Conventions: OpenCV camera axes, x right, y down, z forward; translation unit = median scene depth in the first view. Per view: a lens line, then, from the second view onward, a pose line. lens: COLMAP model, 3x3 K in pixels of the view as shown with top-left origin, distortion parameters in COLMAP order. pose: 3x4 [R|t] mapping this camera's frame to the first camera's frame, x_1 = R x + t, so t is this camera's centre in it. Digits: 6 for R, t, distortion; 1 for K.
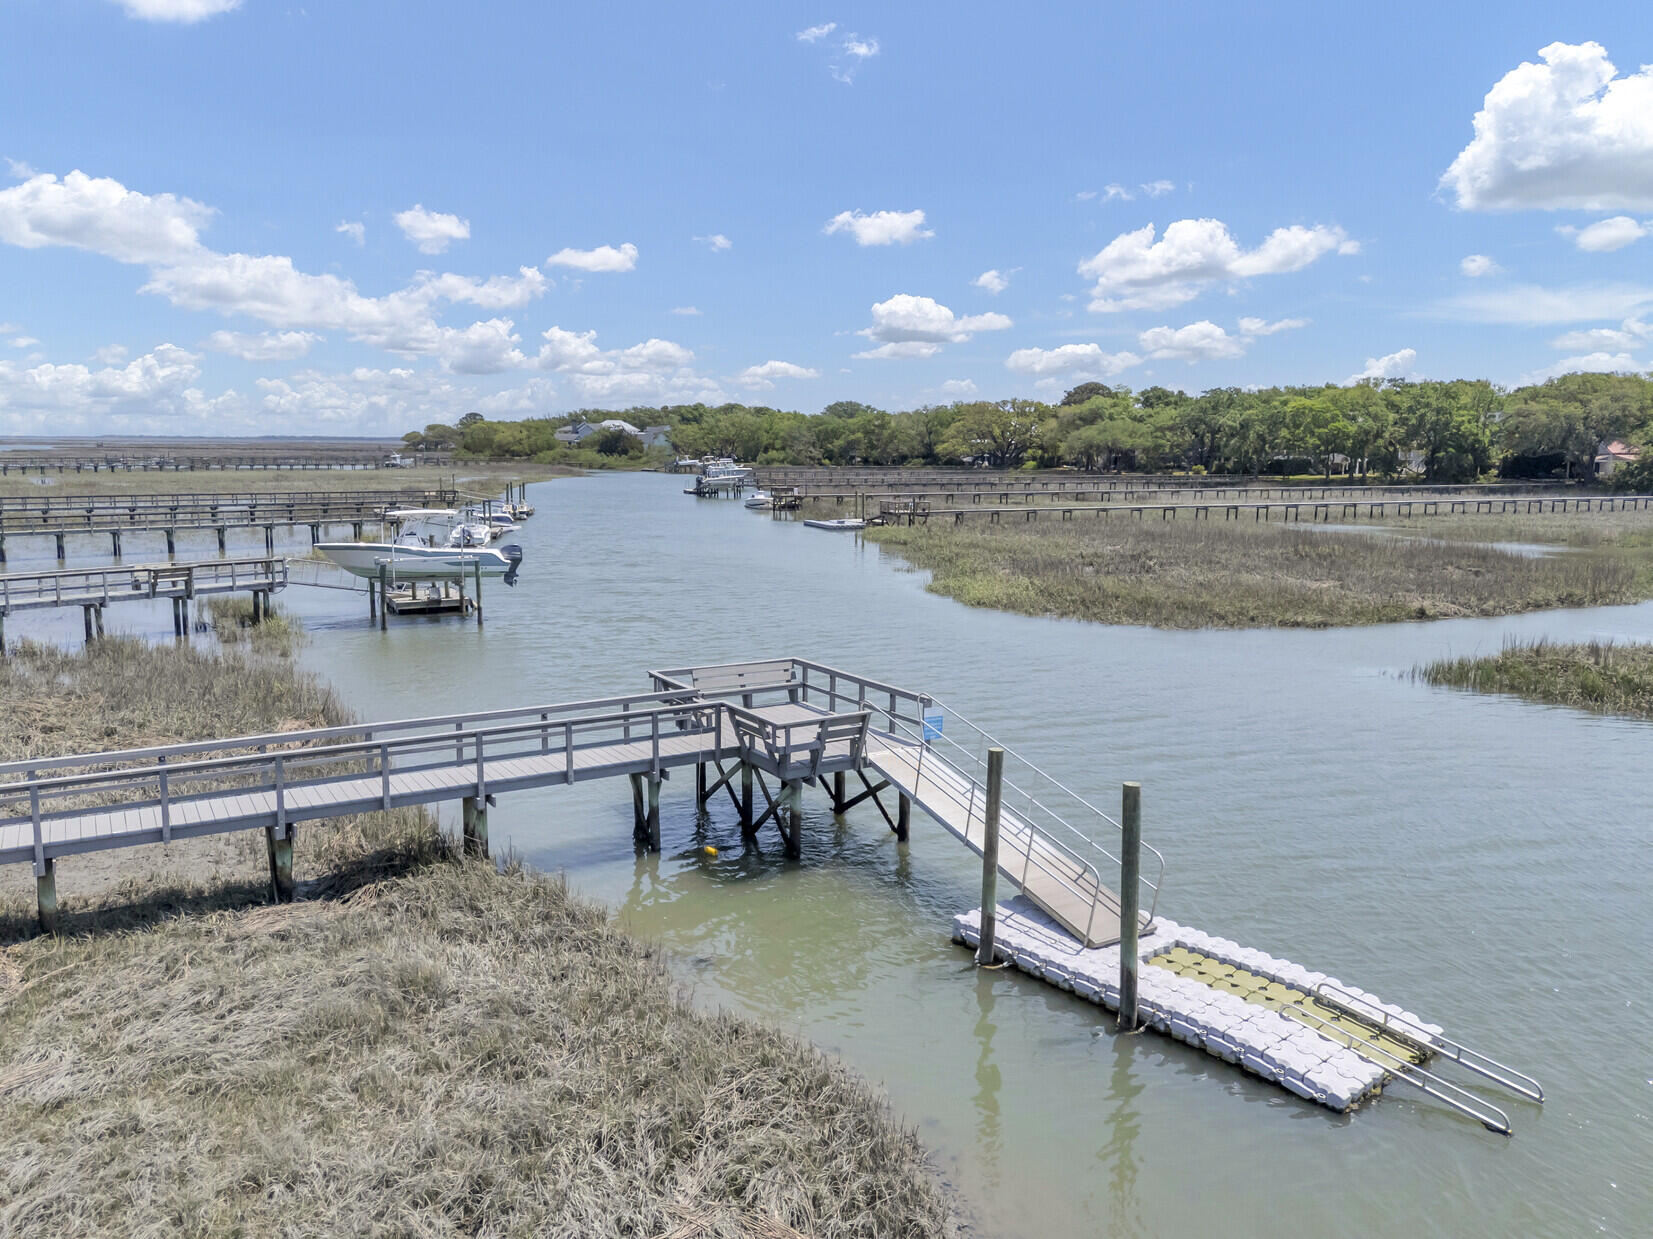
lens RADIAL K [[1268.5, 0, 826.5], [0, 1268.5, 619.5], [0, 0, 1]] dist [0.078555, -0.076401]
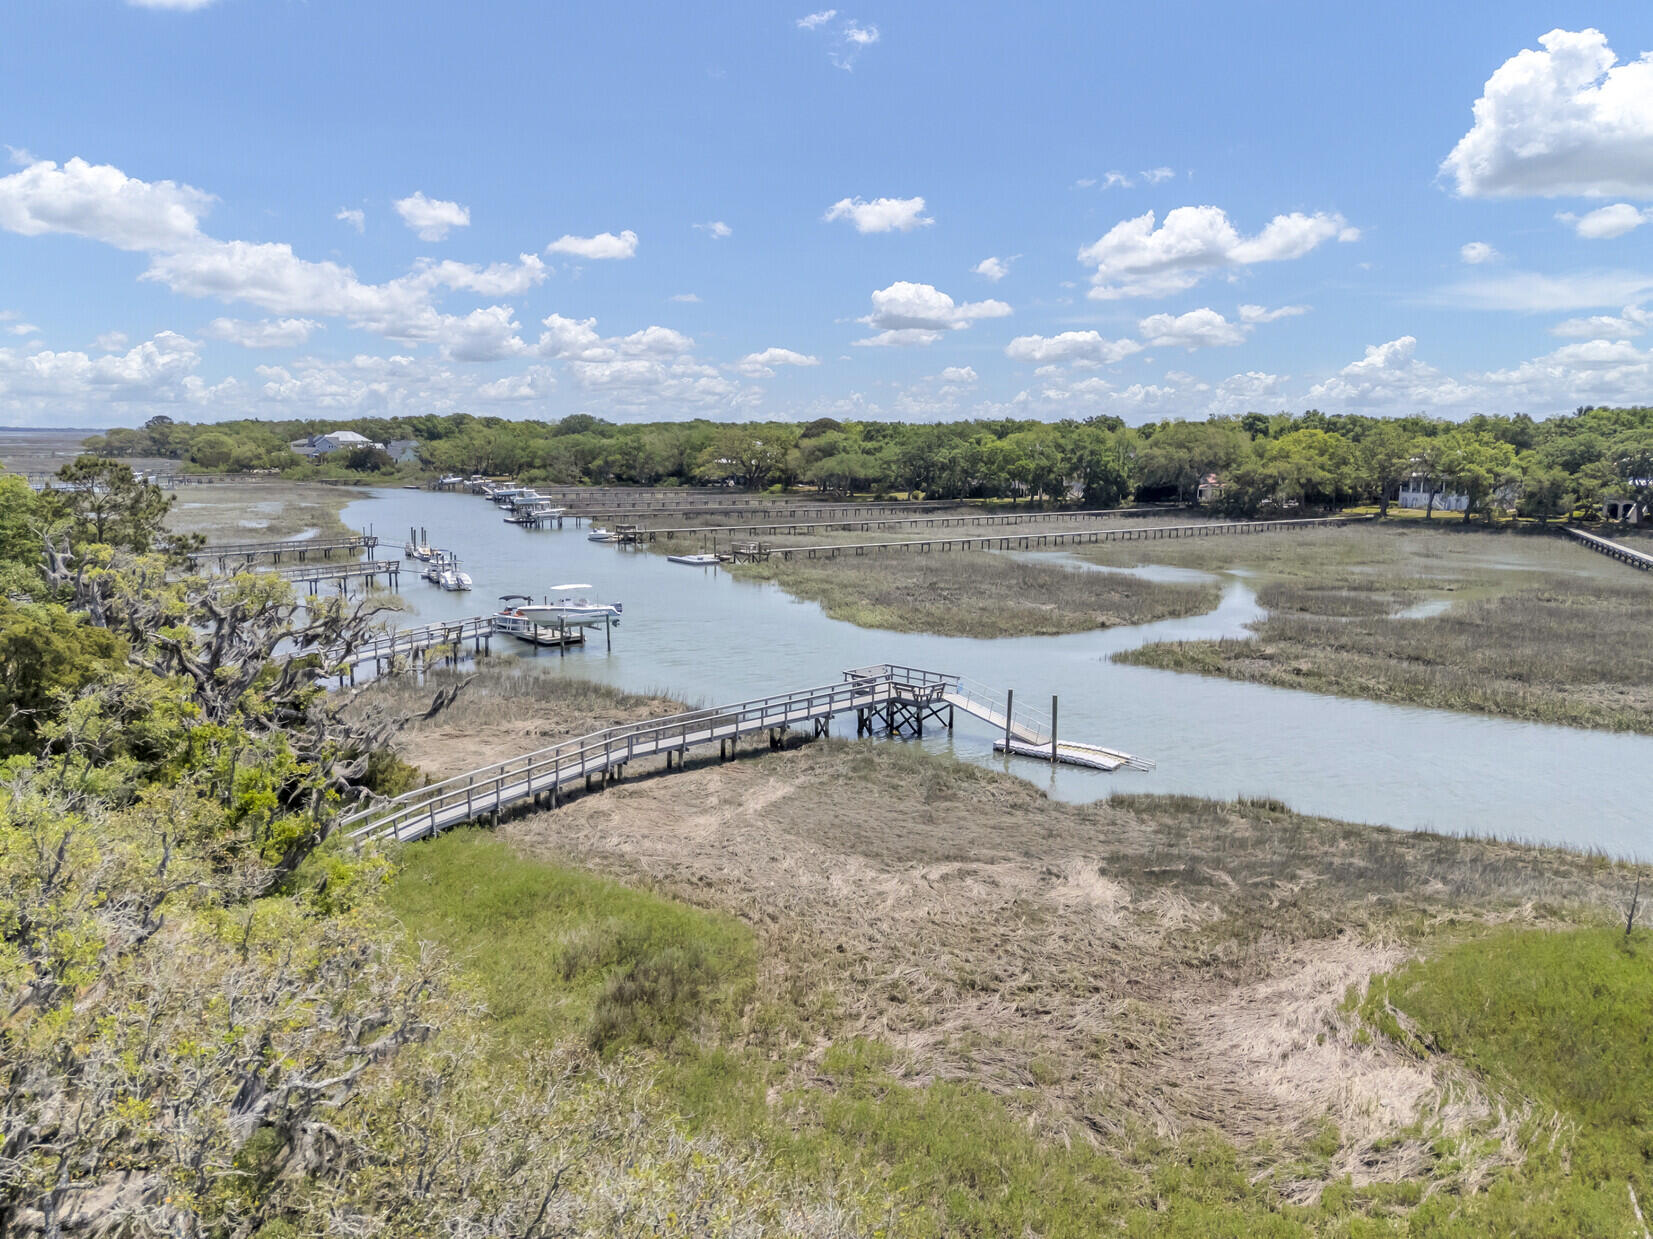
lens RADIAL K [[1268.5, 0, 826.5], [0, 1268.5, 619.5], [0, 0, 1]] dist [0.078555, -0.076401]
pose [[0.970269, -0.032897, 0.239784, -0.108601], [0.031353, 0.999456, 0.010254, -0.012692], [-0.239991, -0.002431, 0.970772, -0.205539]]
